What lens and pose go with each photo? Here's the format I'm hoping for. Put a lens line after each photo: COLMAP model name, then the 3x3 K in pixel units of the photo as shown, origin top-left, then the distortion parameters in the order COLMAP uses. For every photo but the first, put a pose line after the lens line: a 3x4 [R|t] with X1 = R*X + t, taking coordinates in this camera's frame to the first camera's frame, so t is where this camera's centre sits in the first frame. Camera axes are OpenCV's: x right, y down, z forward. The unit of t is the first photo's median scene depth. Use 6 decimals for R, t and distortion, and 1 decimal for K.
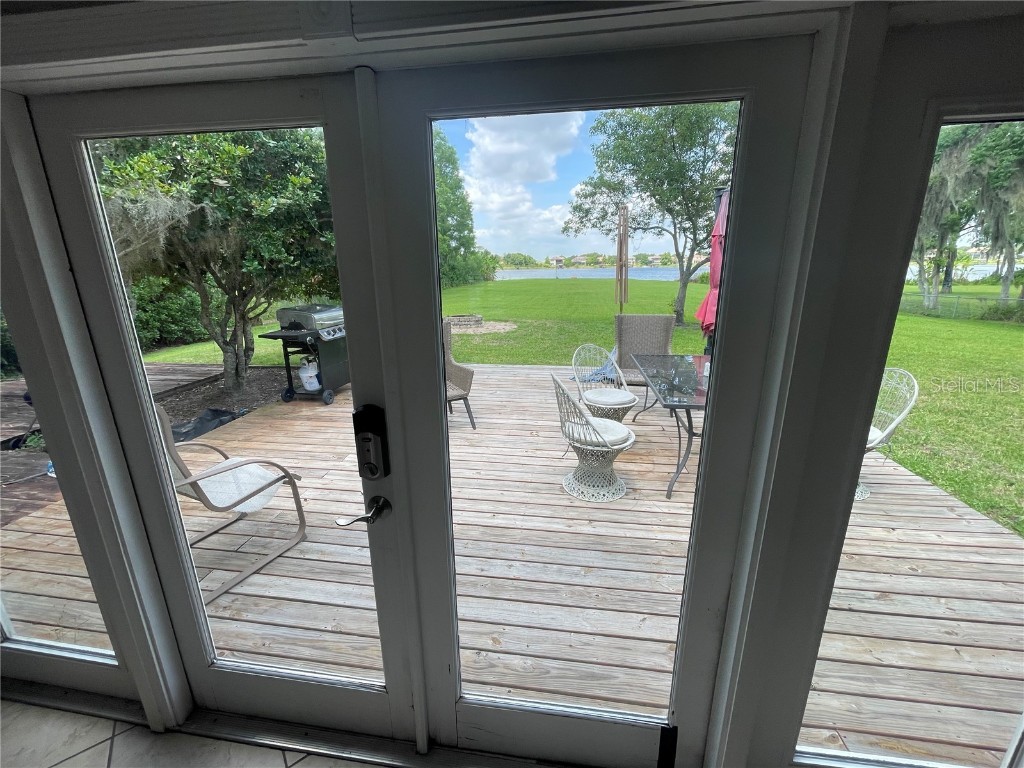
lens RADIAL K [[414.5, 0, 502.5], [0, 414.5, 377.0], [0, 0, 1]] dist [-0.003200, 0.002222]
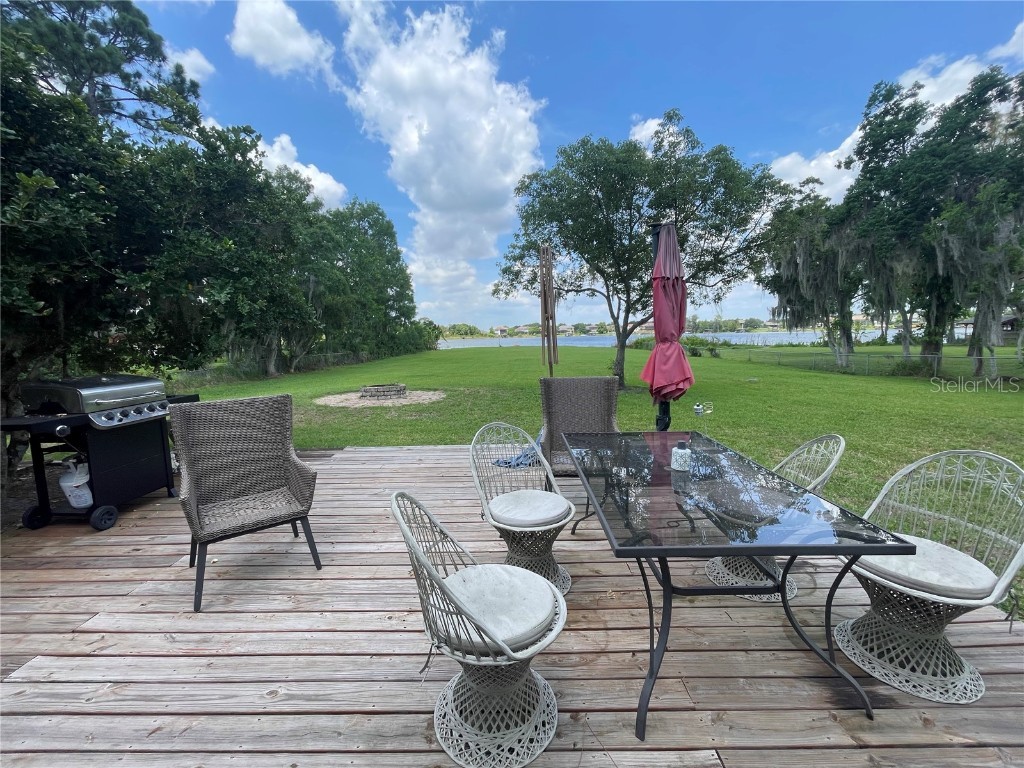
lens RADIAL K [[414.5, 0, 502.3], [0, 414.5, 374.7], [0, 0, 1]] dist [-0.003200, 0.002222]
pose [[0.991829, -0.024119, 0.125270, 0.048411], [0.044786, 0.985294, -0.164894, -0.015823], [-0.119451, 0.169157, 0.978324, 0.120821]]
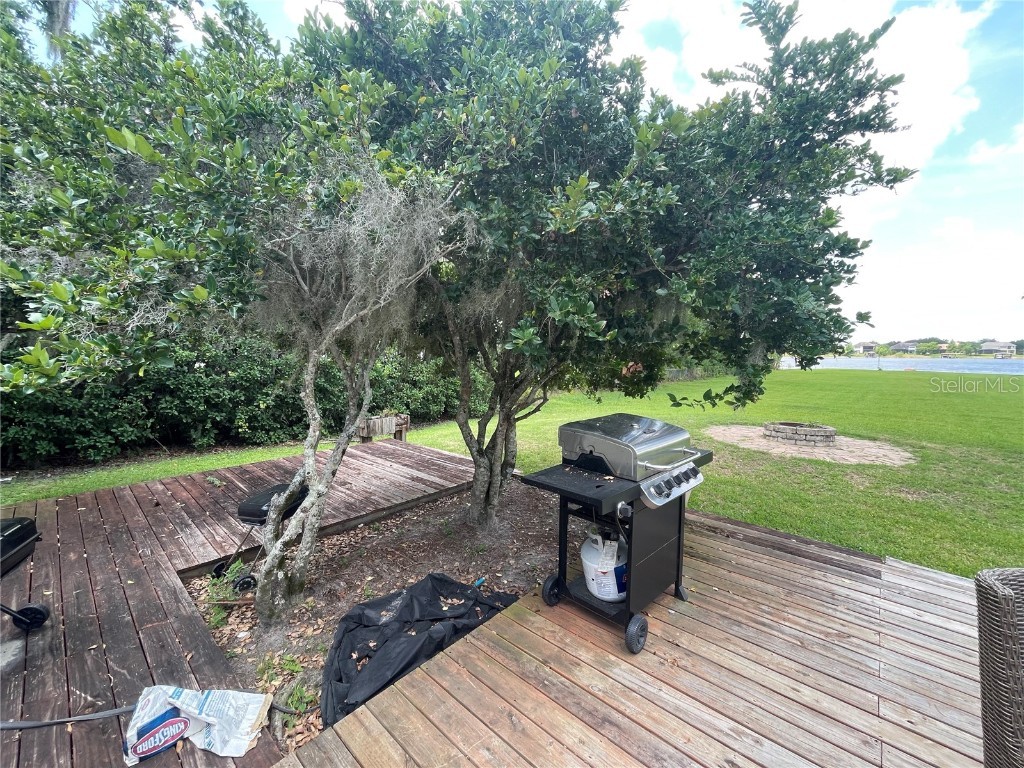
lens RADIAL K [[414.5, 0, 510.4], [0, 414.5, 376.6], [0, 0, 1]] dist [-0.003200, 0.002222]
pose [[0.837886, 0.051919, -0.543371, -0.137983], [-0.157876, 0.975970, -0.150194, -0.056999], [0.522515, 0.211631, 0.825948, 0.229194]]
